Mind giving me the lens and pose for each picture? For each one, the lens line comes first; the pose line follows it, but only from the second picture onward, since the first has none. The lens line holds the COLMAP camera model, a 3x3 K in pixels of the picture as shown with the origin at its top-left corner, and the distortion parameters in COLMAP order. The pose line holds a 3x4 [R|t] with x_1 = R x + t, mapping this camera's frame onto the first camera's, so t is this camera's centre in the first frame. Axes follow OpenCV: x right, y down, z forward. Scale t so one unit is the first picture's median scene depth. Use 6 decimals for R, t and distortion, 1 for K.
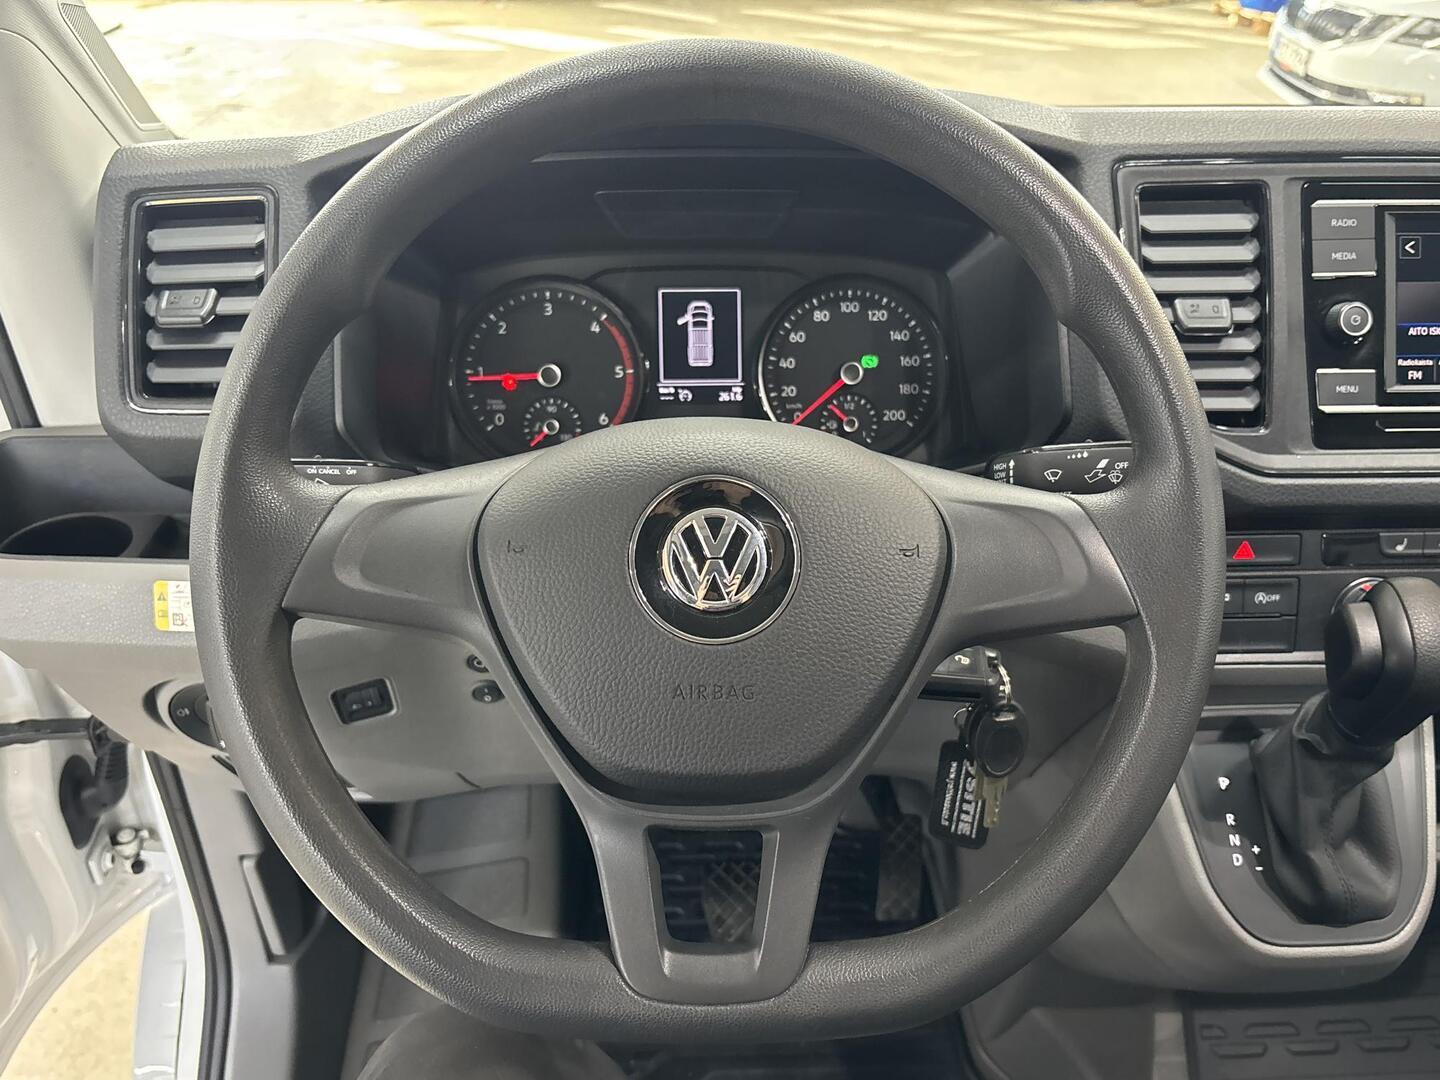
lens RADIAL K [[1160.9, 0, 699.3], [0, 1160.9, 547.0], [0, 0, 1]] dist [0.018583, -0.055073]
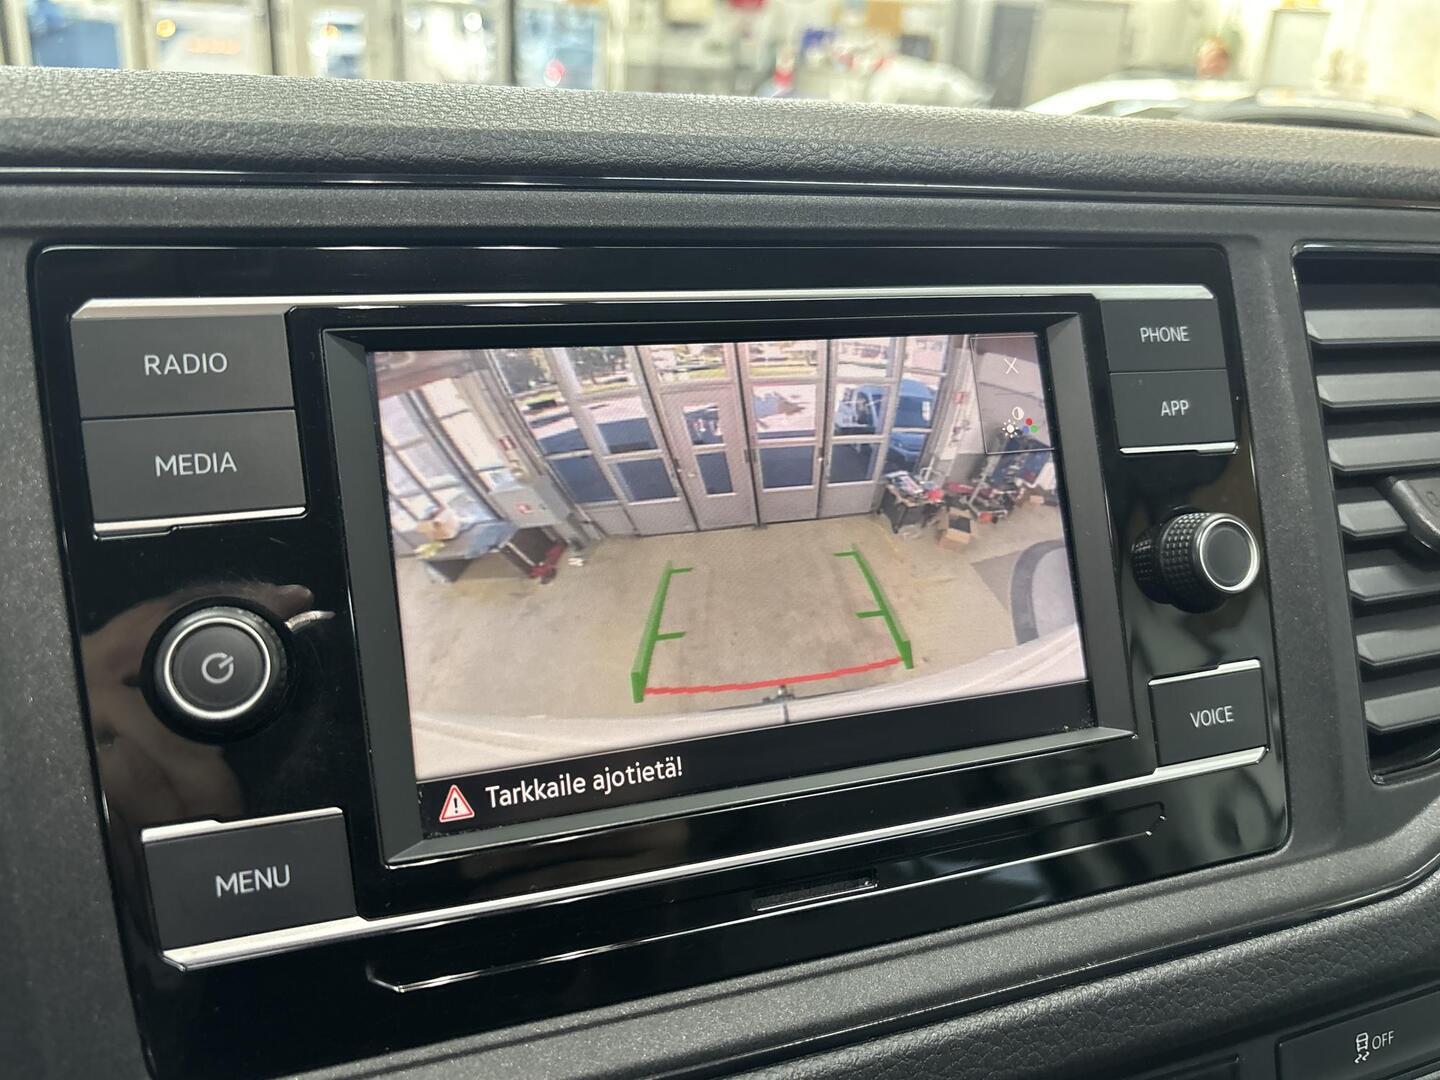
lens RADIAL K [[1160.9, 0, 721.9], [0, 1160.9, 534.0], [0, 0, 1]] dist [0.018583, -0.055073]
pose [[0.942583, -0.063924, 0.327796, 0.513682], [0.120954, 0.980220, -0.156651, -0.143937], [-0.311299, 0.187305, 0.931670, 0.578273]]
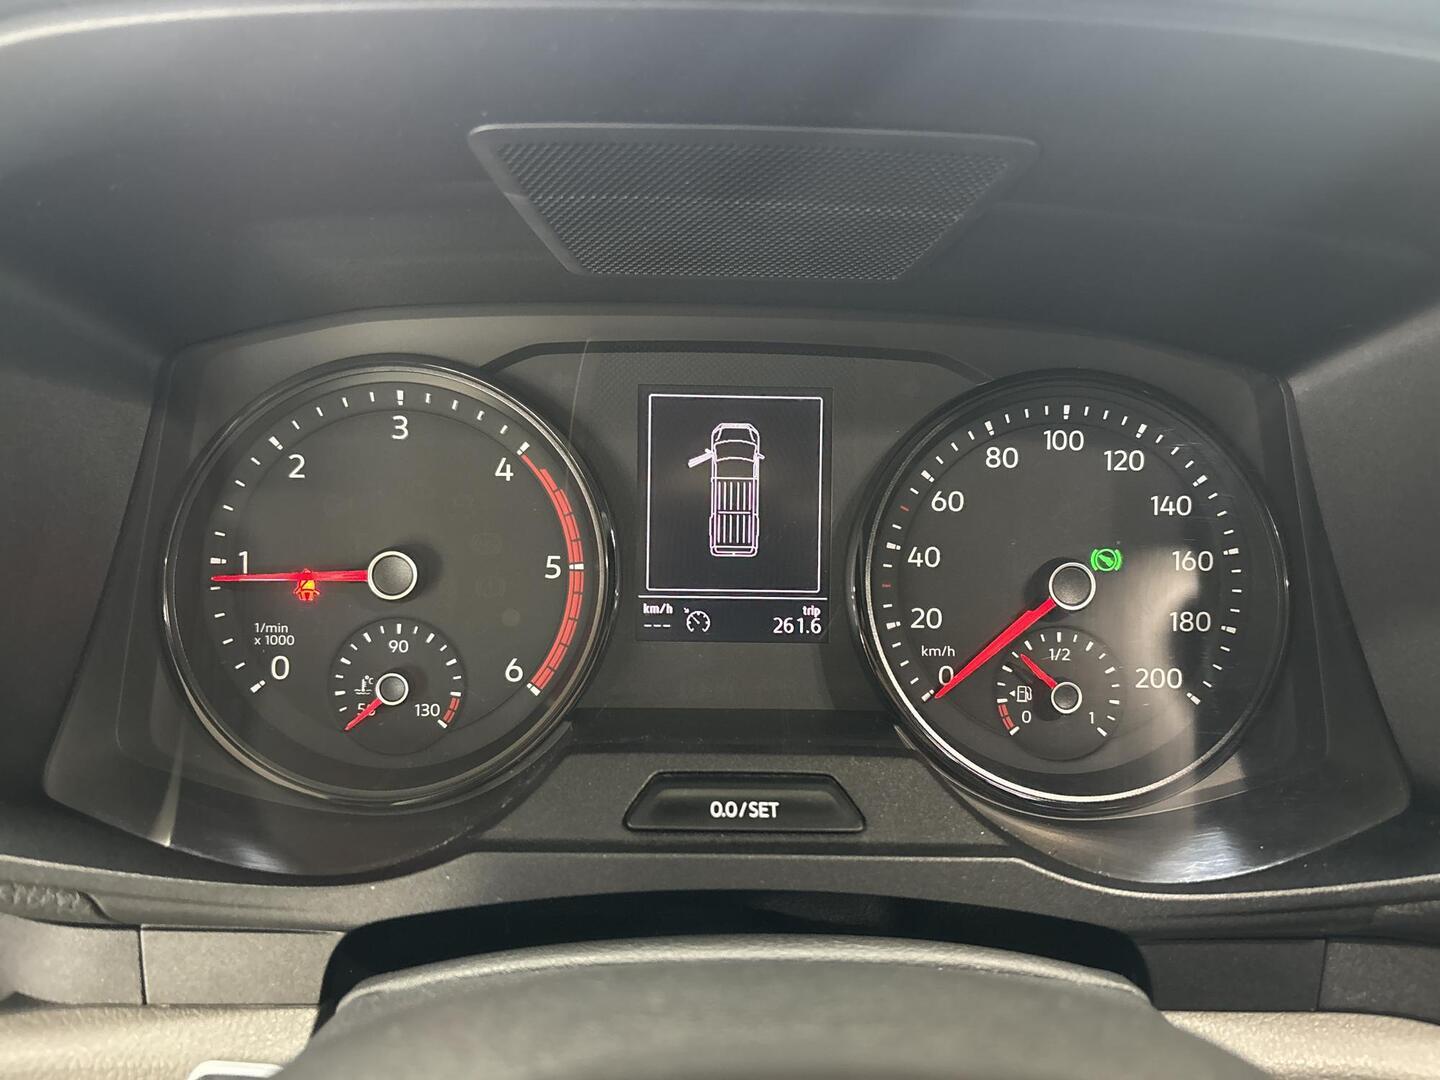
lens RADIAL K [[1160.9, 0, 715.7], [0, 1160.9, 530.1], [0, 0, 1]] dist [0.018583, -0.055073]
pose [[0.999445, 0.027546, -0.018752, 0.002508], [-0.029595, 0.992378, -0.119627, -0.118447], [0.015313, 0.120115, 0.992642, 0.575474]]
